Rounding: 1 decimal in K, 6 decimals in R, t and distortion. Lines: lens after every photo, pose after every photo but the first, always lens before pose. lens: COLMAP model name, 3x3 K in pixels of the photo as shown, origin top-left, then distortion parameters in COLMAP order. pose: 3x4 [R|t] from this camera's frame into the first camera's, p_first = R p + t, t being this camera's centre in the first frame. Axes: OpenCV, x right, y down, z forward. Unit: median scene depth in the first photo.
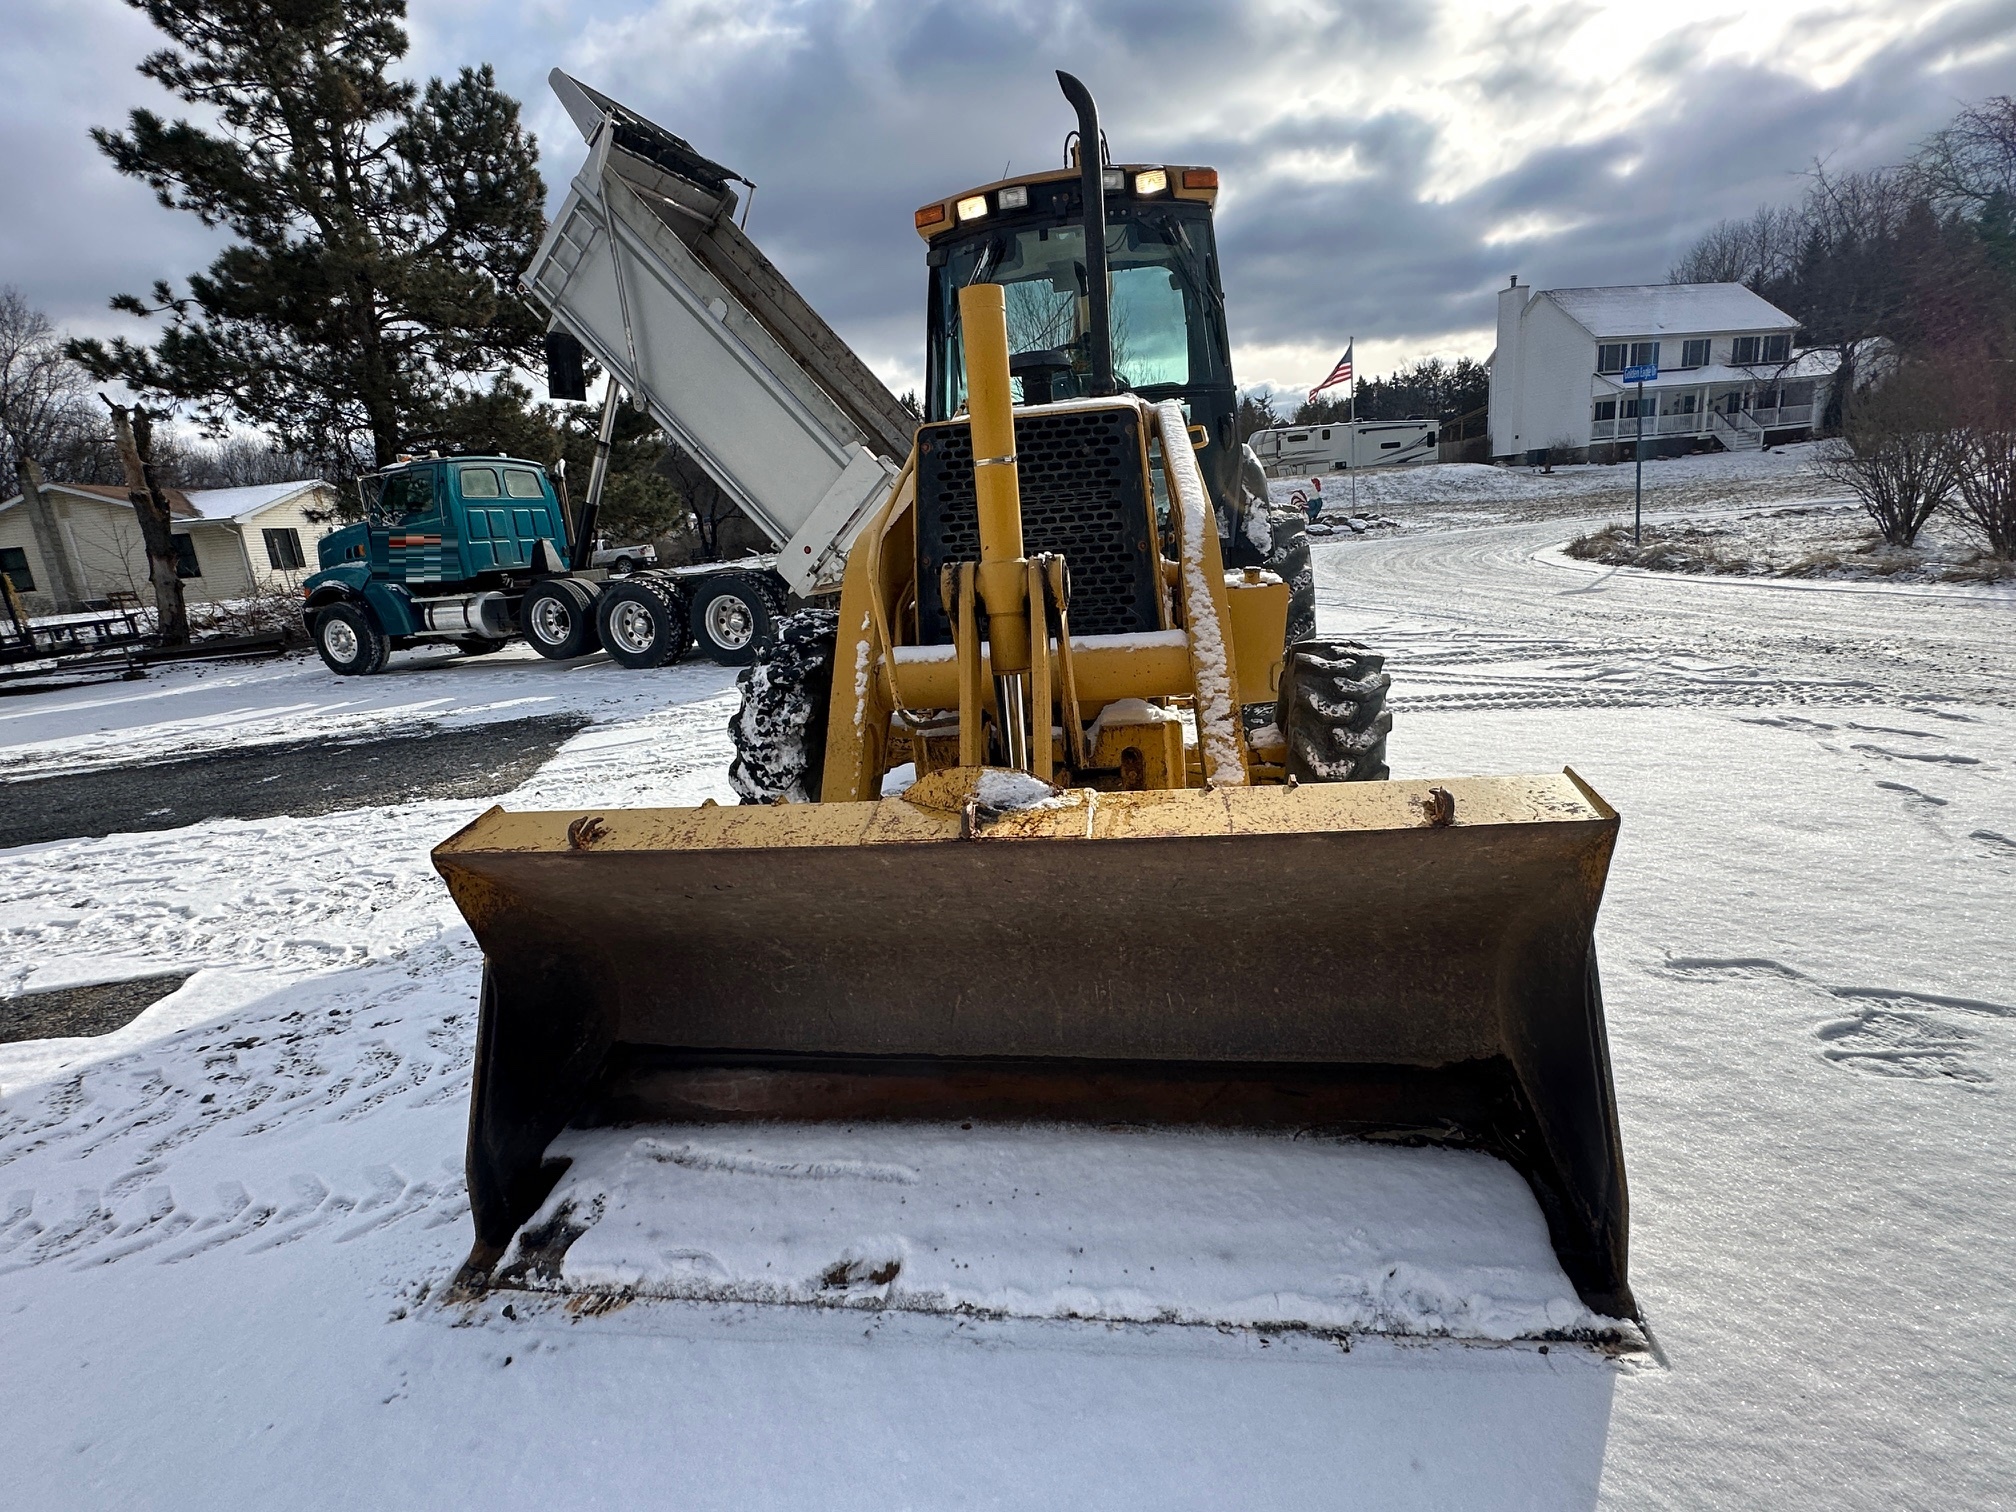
lens RADIAL K [[961.4, 0, 1005.2], [0, 961.4, 762.7], [0, 0, 1]] dist [-0.002137, 0.000317]
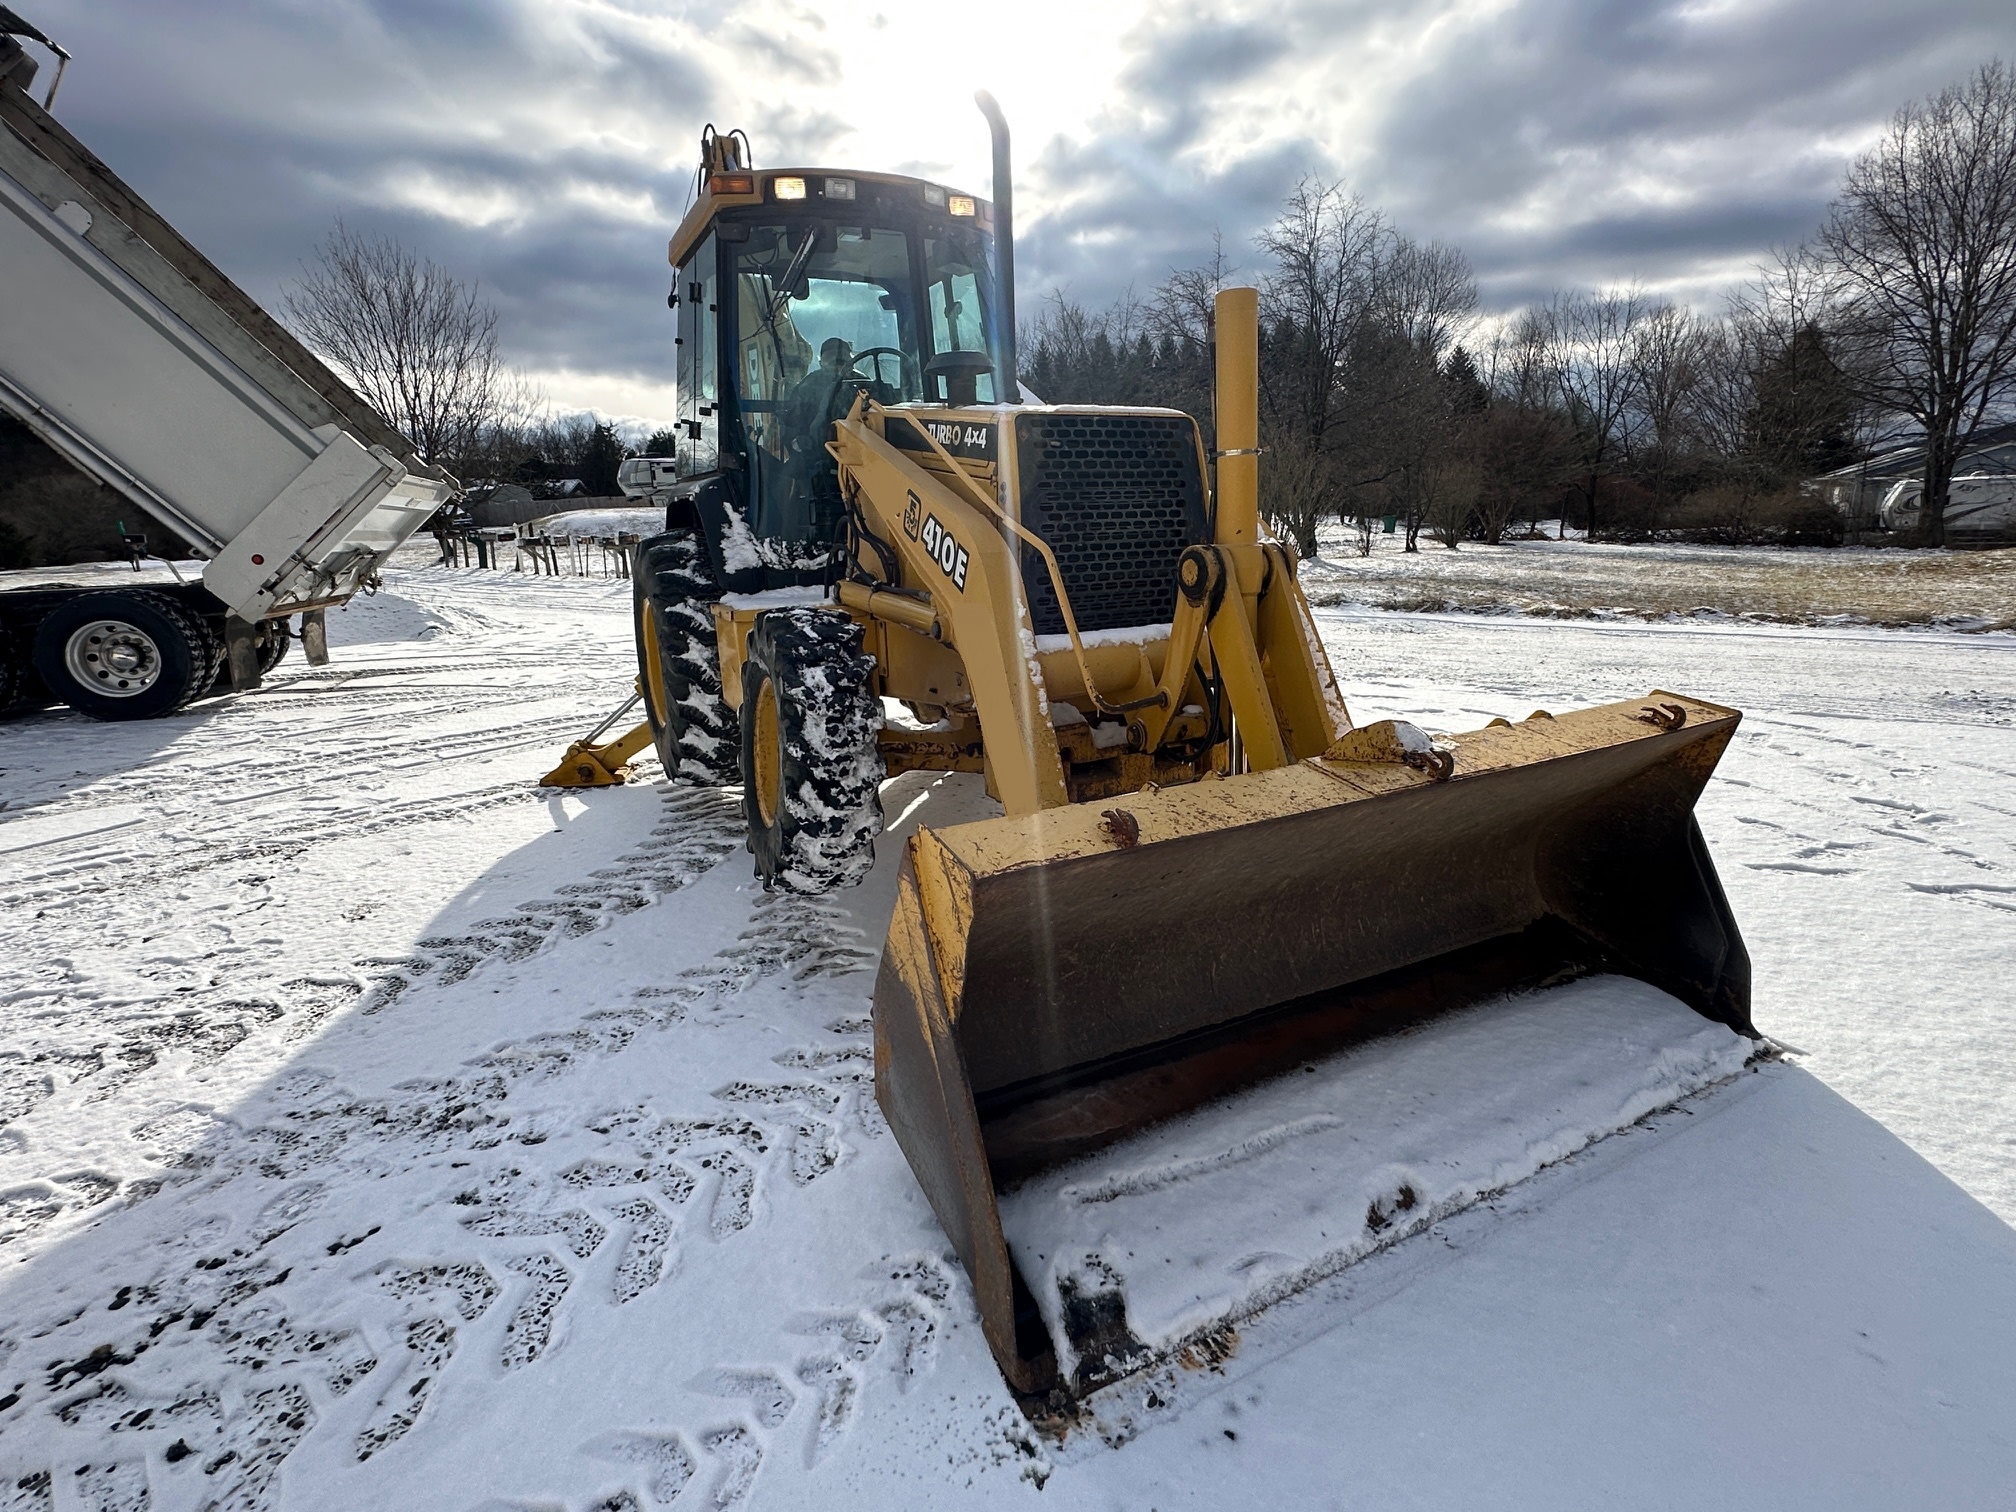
lens RADIAL K [[969.1, 0, 977.3], [0, 969.1, 759.9], [0, 0, 1]] dist [-0.001413, -0.000241]
pose [[0.817681, -0.089053, 0.568741, -0.638066], [0.110111, 0.993916, -0.002680, -0.000224], [-0.565042, 0.064816, 0.822512, 0.209907]]
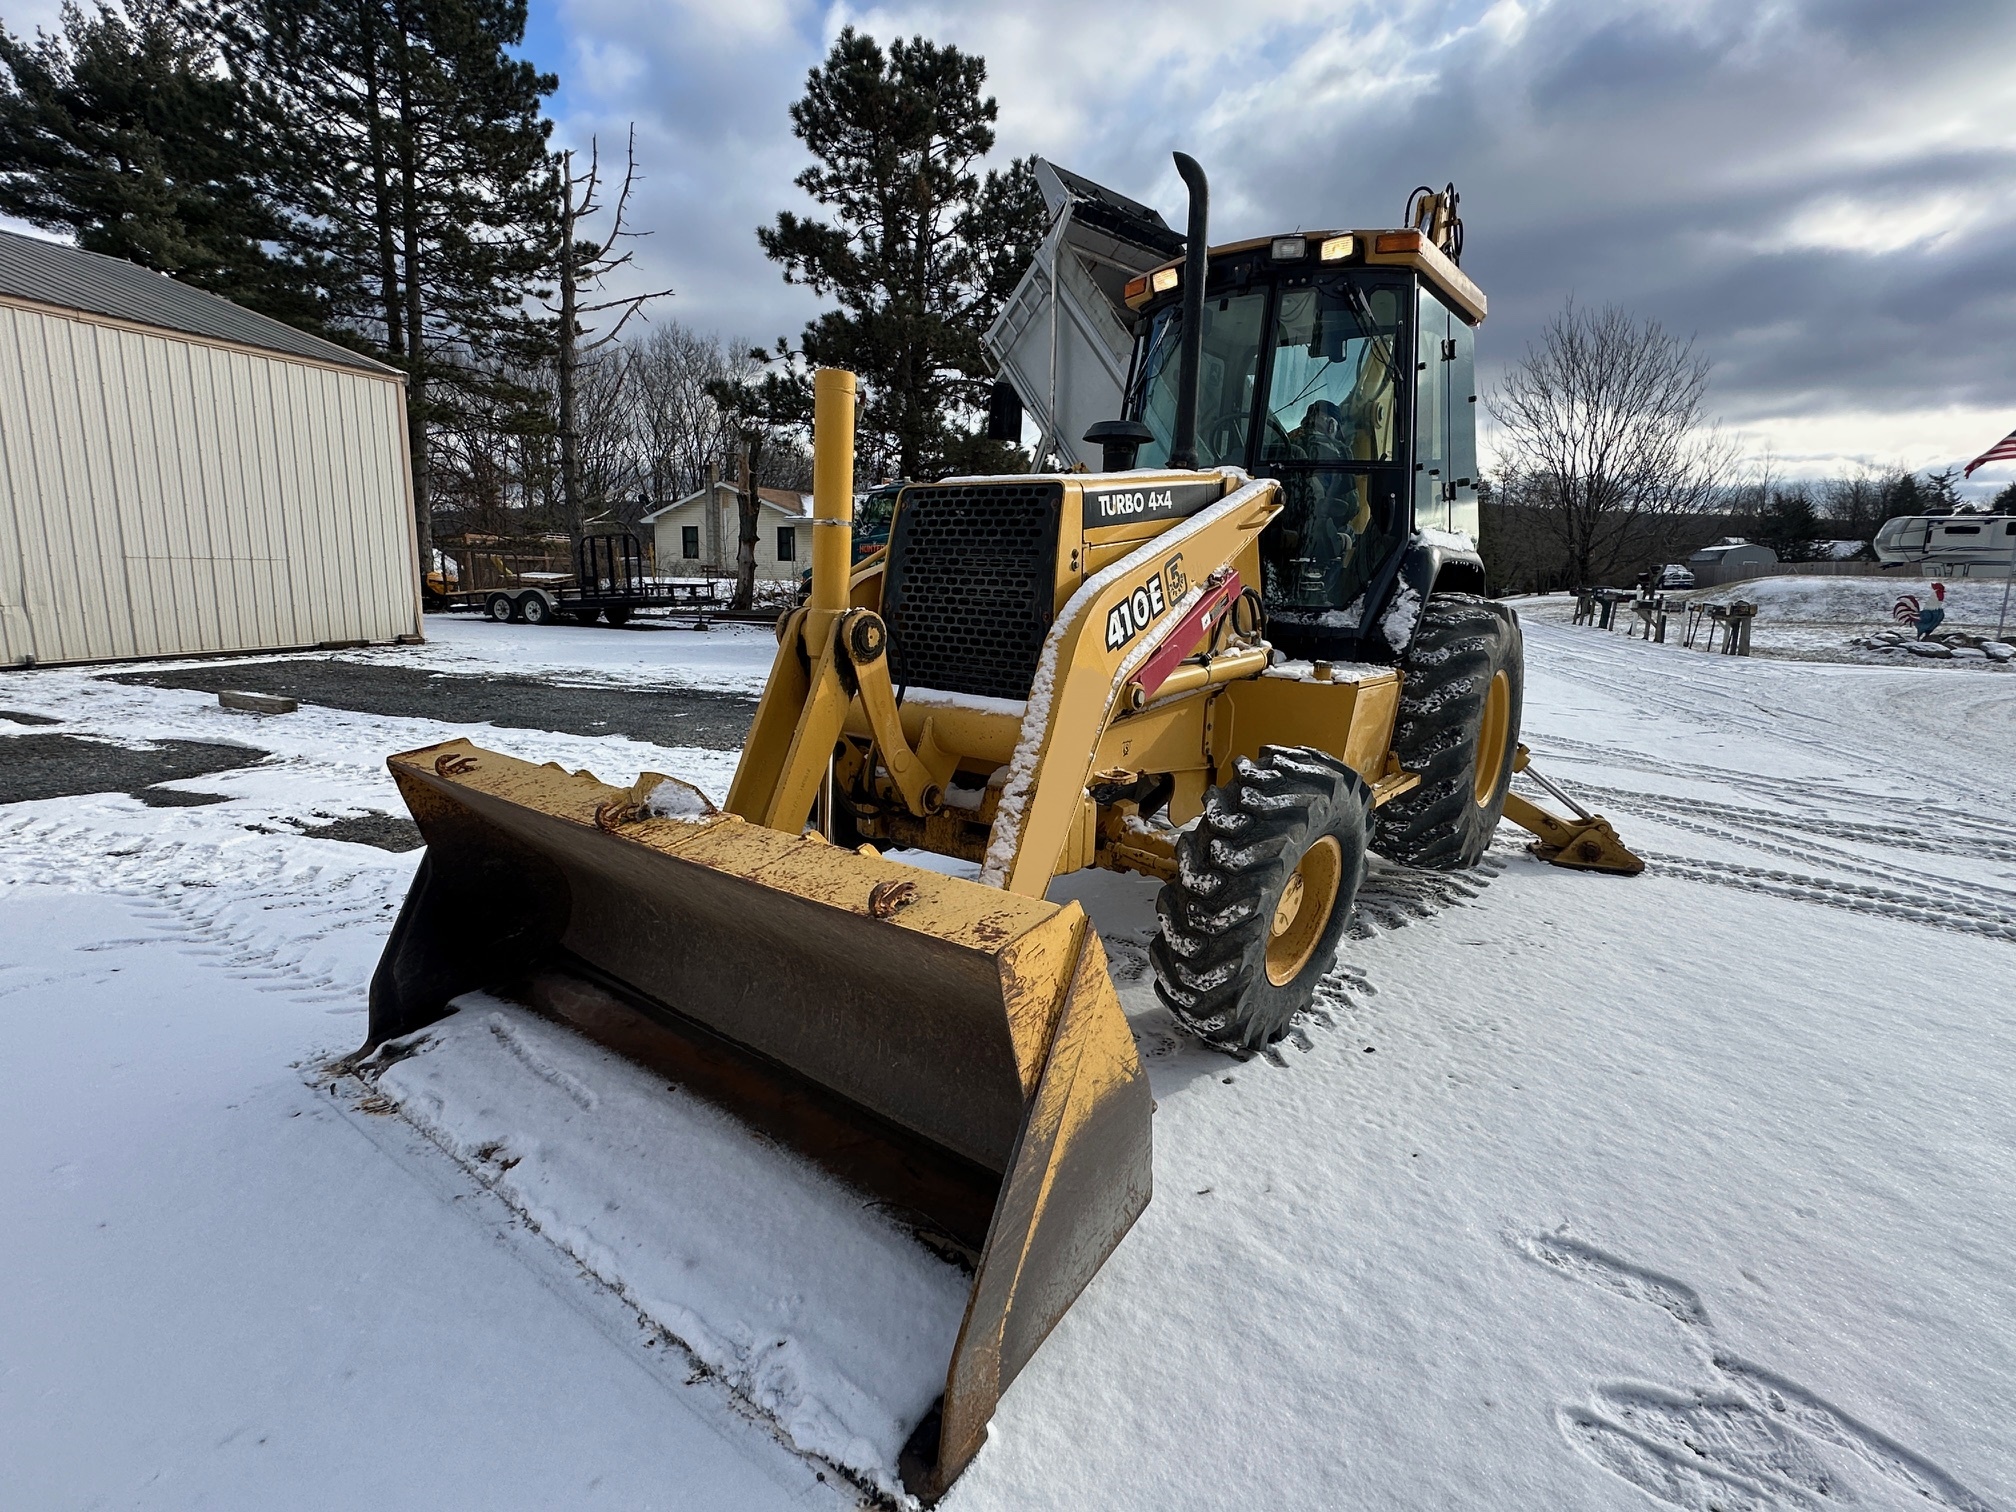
lens RADIAL K [[959.4, 0, 1008.0], [0, 959.4, 756.0], [0, 0, 1]] dist [-0.001878, -0.000307]
pose [[0.872724, 0.192534, -0.448646, 0.517244], [-0.213753, 0.976882, 0.003422, -0.067961], [0.438933, 0.092913, 0.893703, 0.082712]]
